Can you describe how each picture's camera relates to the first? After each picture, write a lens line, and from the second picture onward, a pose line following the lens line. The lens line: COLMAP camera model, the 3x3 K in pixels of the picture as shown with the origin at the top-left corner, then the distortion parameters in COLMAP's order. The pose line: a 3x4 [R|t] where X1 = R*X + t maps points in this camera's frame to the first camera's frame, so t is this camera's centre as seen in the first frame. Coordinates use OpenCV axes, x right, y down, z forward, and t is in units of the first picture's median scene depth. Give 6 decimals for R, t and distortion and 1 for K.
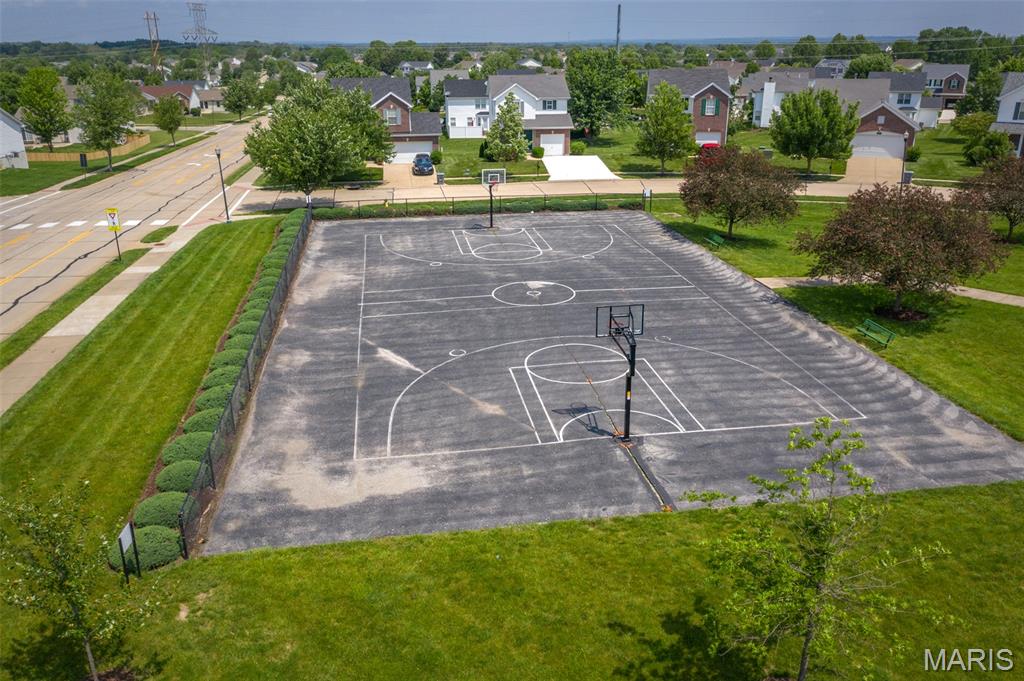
lens RADIAL K [[811.5, 0, 512.0], [0, 811.5, 340.5], [0, 0, 1]] dist [0.000576, 0.002125]
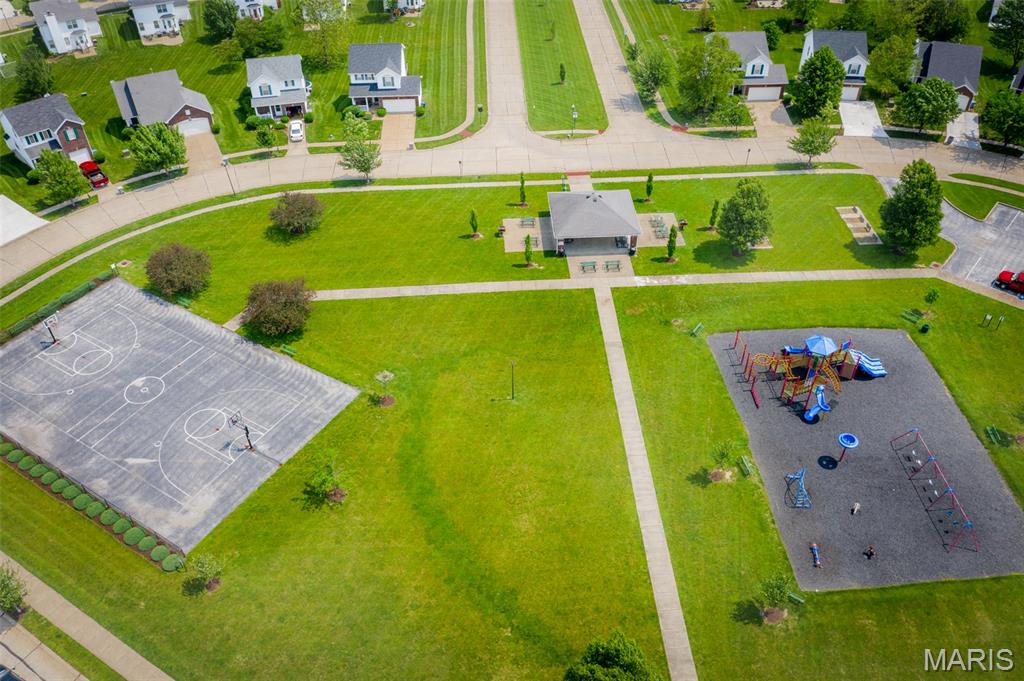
lens RADIAL K [[809.7, 0, 512.0], [0, 809.7, 340.5], [0, 0, 1]] dist [-0.009171, -0.002084]
pose [[0.651449, -0.496877, 0.573348, -0.557692], [0.267023, 0.857511, 0.439742, -0.945726], [-0.710150, -0.133372, 0.691302, -1.294650]]
